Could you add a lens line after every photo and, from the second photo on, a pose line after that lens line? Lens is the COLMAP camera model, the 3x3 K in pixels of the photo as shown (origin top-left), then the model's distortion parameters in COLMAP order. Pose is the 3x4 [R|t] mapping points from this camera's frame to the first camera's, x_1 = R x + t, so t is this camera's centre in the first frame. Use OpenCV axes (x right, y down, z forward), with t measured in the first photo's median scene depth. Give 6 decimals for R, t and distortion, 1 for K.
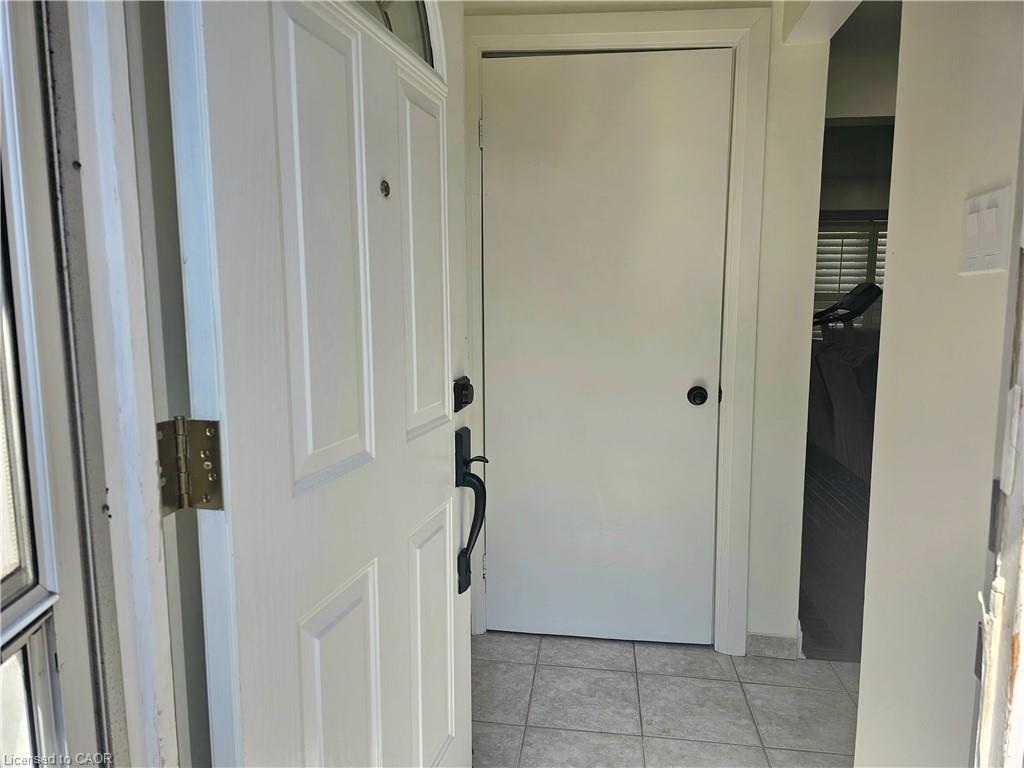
lens RADIAL K [[683.6, 0, 512.0], [0, 683.6, 384.0], [0, 0, 1]] dist [0.098566, -0.111845]
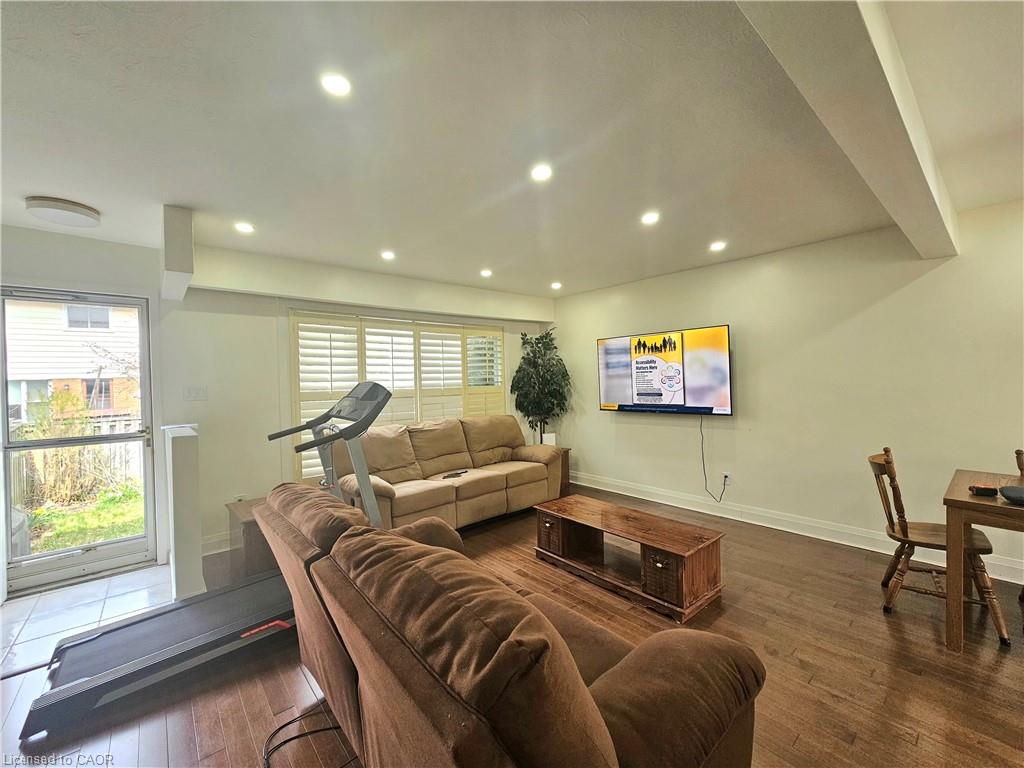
lens RADIAL K [[428.4, 0, 512.0], [0, 428.4, 384.0], [0, 0, 1]] dist [-0.003384, -0.000872]
pose [[0.662565, -0.022879, 0.748655, 0.266600], [0.118453, 0.990156, -0.074572, -0.091009], [-0.739578, 0.138089, 0.658753, 0.585200]]
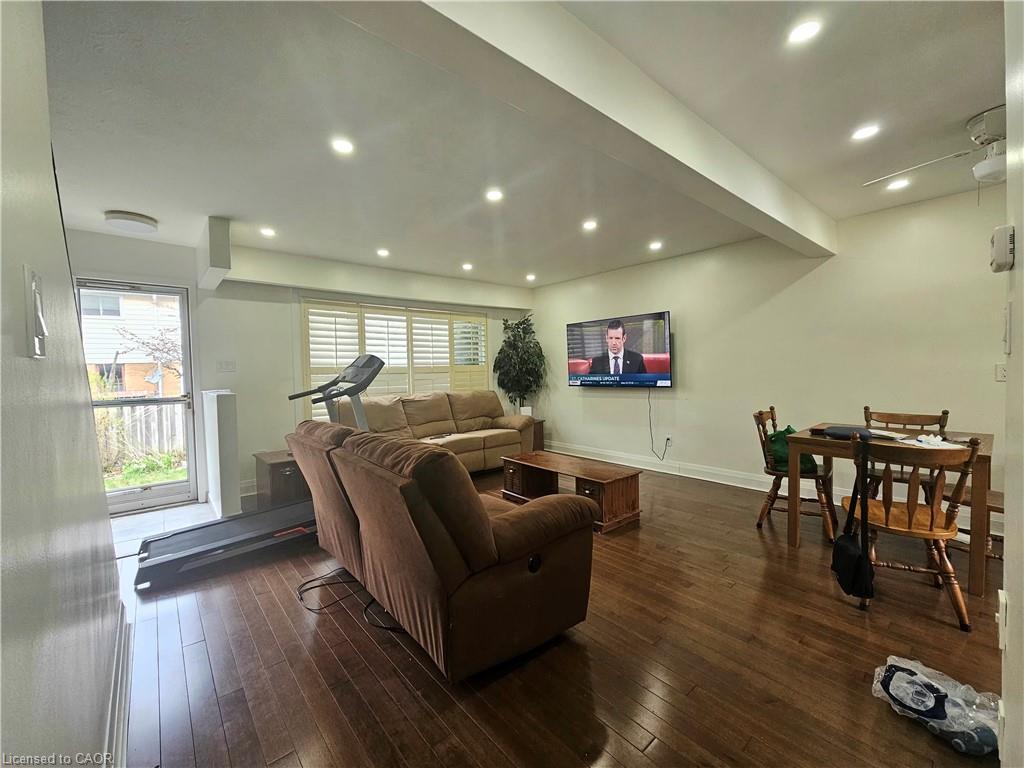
lens RADIAL K [[428.4, 0, 512.0], [0, 428.4, 384.0], [0, 0, 1]] dist [-0.003384, -0.000872]
pose [[0.664569, -0.039781, 0.746167, 0.200645], [0.116358, 0.991910, -0.050752, -0.052115], [-0.738112, 0.120551, 0.663821, 0.468852]]
